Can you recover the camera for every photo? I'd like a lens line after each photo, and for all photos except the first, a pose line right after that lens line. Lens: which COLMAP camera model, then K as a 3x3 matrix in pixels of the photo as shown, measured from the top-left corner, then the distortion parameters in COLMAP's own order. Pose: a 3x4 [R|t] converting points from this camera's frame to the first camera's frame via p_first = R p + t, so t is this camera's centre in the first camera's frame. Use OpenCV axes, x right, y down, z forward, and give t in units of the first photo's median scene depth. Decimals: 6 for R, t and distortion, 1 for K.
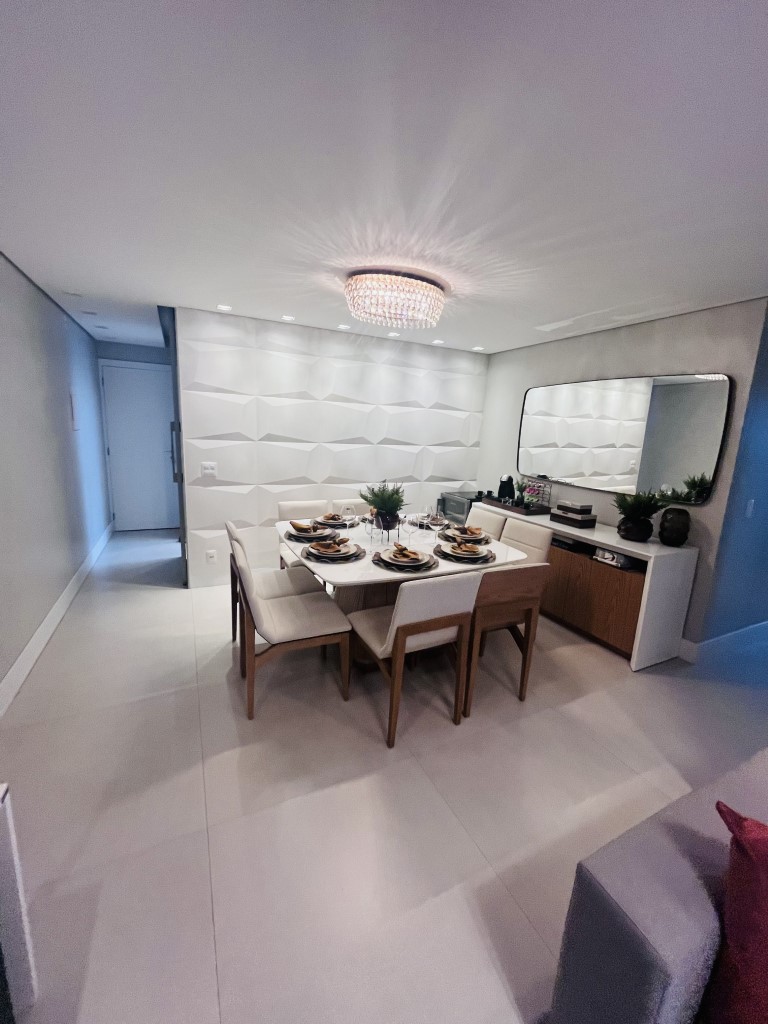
lens RADIAL K [[411.9, 0, 381.2], [0, 411.9, 512.5], [0, 0, 1]] dist [-0.004053, -0.000429]
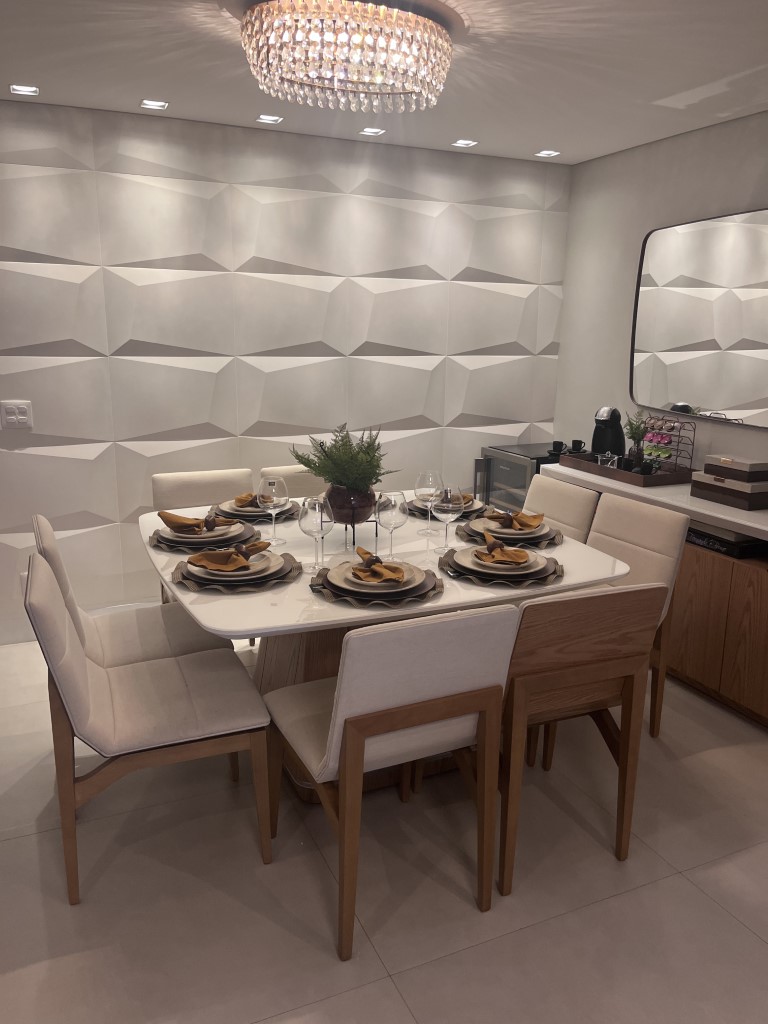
lens RADIAL K [[778.1, 0, 377.1], [0, 778.1, 514.4], [0, 0, 1]] dist [0.057231, -0.084457]
pose [[0.999038, -0.026991, -0.034552, 0.075436], [0.028067, 0.999124, 0.031054, 0.002587], [0.033684, -0.031994, 0.998920, 0.046999]]
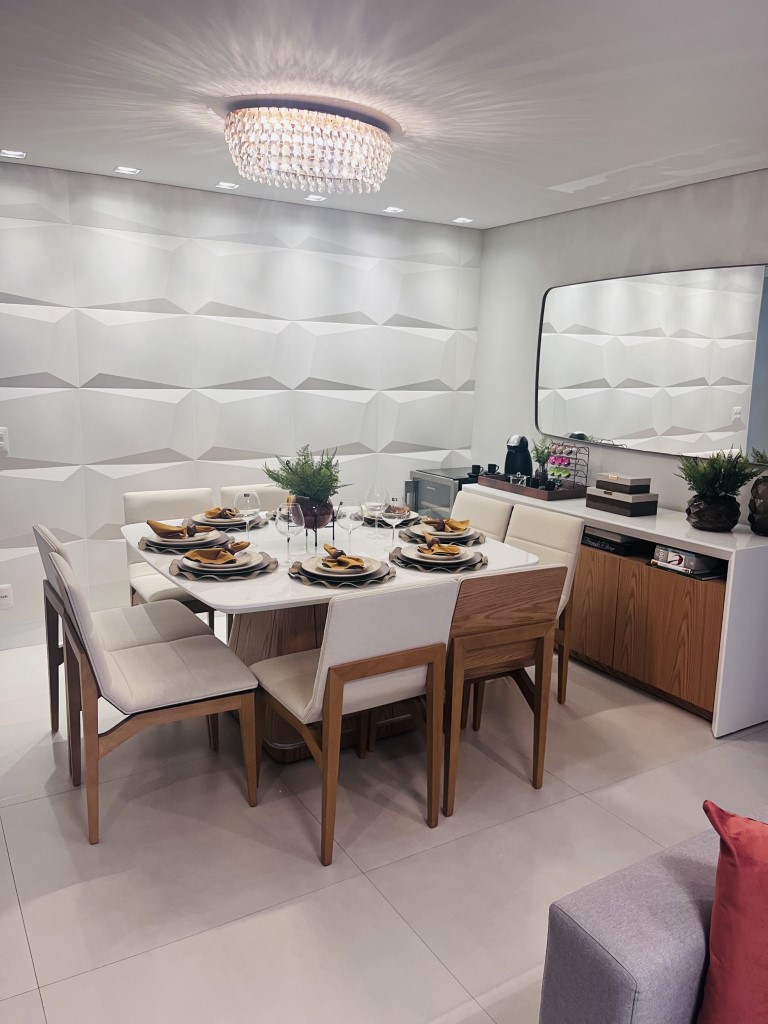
lens RADIAL K [[778.1, 0, 386.4], [0, 778.1, 517.8], [0, 0, 1]] dist [0.057231, -0.084457]
pose [[0.995374, -0.039003, 0.087799, 0.020383], [0.039478, 0.999214, -0.003674, 0.033827], [-0.087587, 0.007123, 0.996131, -0.140357]]
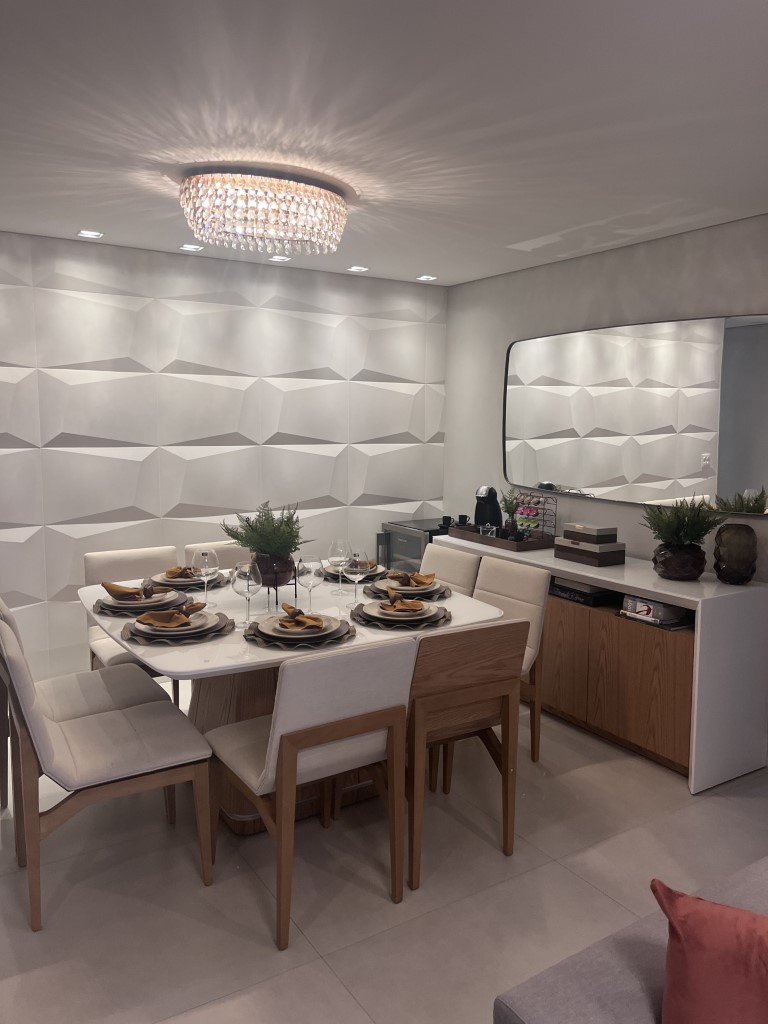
lens RADIAL K [[778.1, 0, 391.7], [0, 778.1, 505.1], [0, 0, 1]] dist [0.057231, -0.084457]
pose [[0.991963, -0.051160, 0.115728, 0.055326], [0.060794, 0.994833, -0.081316, 0.026375], [-0.110969, 0.087698, 0.989947, -0.129687]]
